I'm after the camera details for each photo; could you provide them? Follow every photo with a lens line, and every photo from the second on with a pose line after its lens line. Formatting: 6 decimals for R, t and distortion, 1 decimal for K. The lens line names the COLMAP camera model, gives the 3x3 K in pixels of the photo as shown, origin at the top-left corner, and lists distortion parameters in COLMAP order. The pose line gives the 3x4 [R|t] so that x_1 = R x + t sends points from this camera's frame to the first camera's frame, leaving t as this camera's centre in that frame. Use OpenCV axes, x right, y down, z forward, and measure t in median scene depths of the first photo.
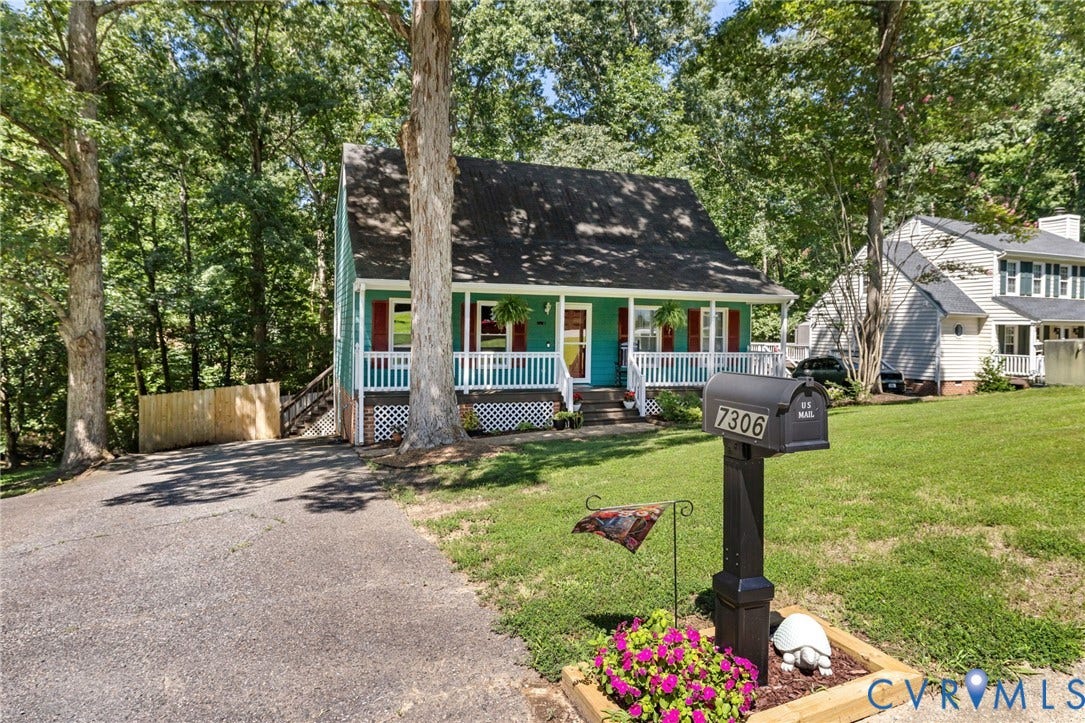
lens RADIAL K [[482.1, 0, 461.4], [0, 482.1, 349.7], [0, 0, 1]] dist [0.002840, -0.001020]
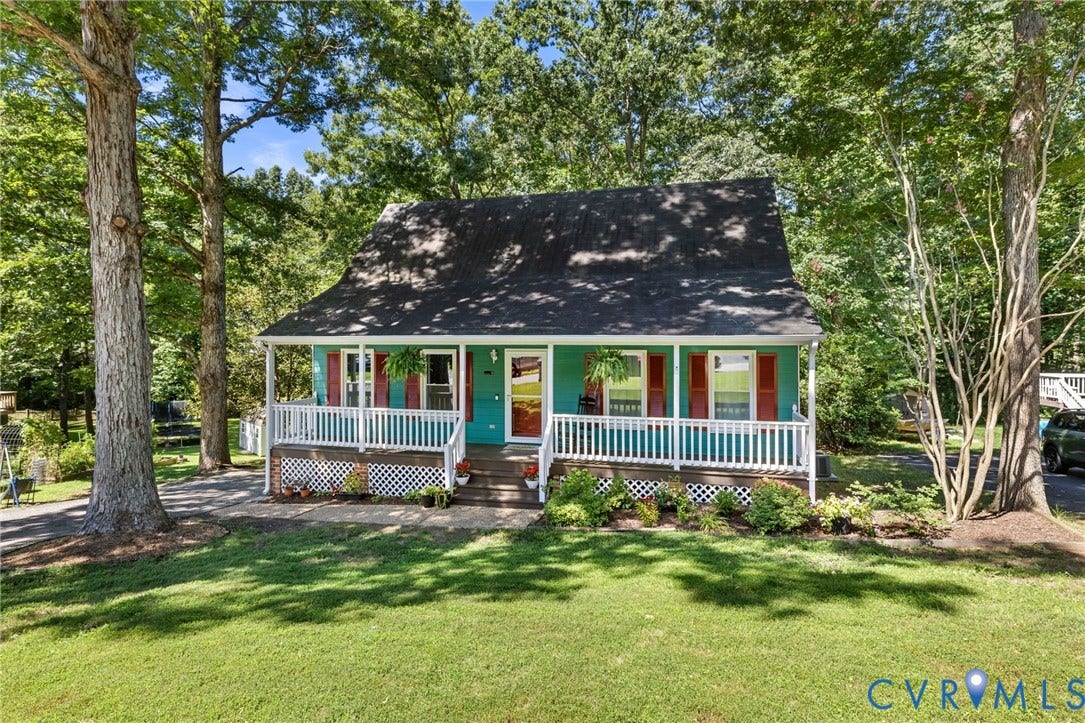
lens RADIAL K [[414.2, 0, 551.0], [0, 414.2, 355.3], [0, 0, 1]] dist [-0.000644, 0.000327]
pose [[0.905088, -0.005086, -0.425195, 0.588853], [-0.006629, 0.999638, -0.026069, -0.067011], [0.425173, 0.026413, 0.904726, 0.358431]]
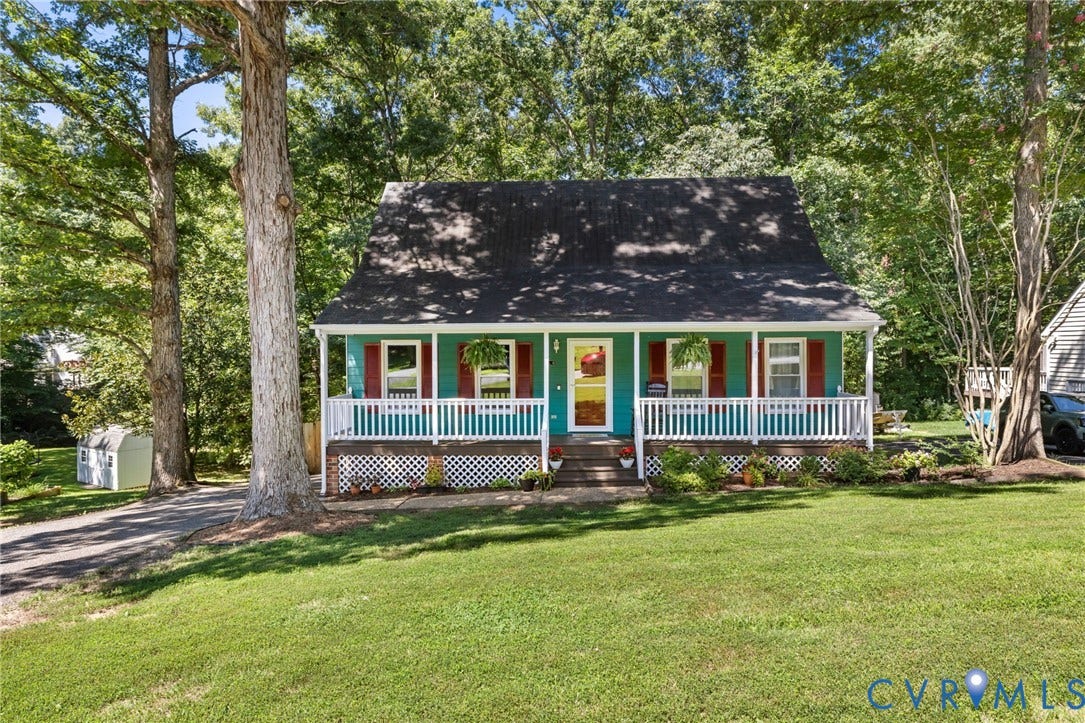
lens RADIAL K [[482.1, 0, 535.7], [0, 482.1, 369.2], [0, 0, 1]] dist [0.002840, -0.001020]
pose [[0.961621, -0.010183, -0.274194, 0.378808], [0.007910, 0.999925, -0.009395, -0.034787], [0.274269, 0.006866, 0.961629, 0.148451]]
